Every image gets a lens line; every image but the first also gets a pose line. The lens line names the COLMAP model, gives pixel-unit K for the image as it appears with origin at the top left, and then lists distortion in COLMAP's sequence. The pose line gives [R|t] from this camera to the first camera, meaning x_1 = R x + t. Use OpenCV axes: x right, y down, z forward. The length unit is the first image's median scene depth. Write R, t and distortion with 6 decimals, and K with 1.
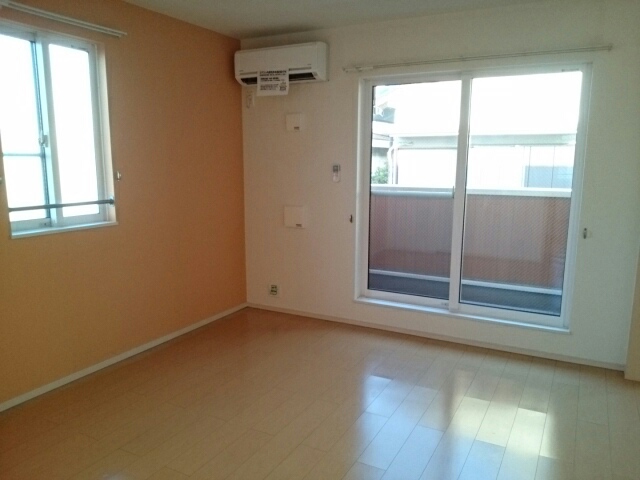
lens RADIAL K [[500.3, 0, 320.8], [0, 500.3, 237.6], [0, 0, 1]] dist [0.001492, -0.010500]
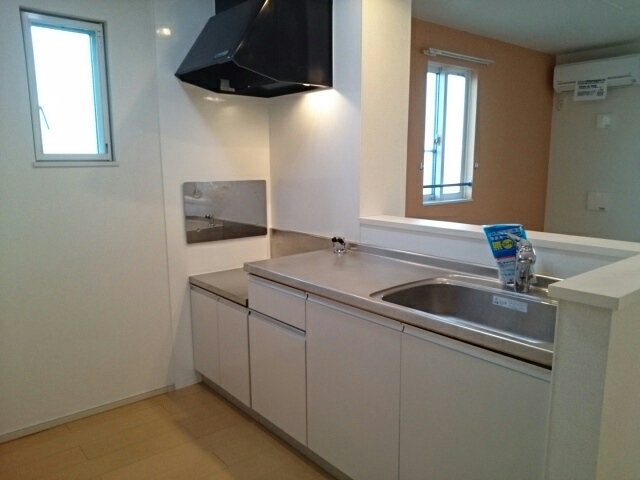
lens RADIAL K [[500.3, 0, 319.9], [0, 500.3, 245.2], [0, 0, 1]] dist [0.001492, -0.010500]
pose [[0.928433, 0.054990, -0.367408, -0.285069], [-0.048942, 0.998469, 0.025765, 0.081366], [0.368263, -0.005940, 0.929703, -0.441516]]
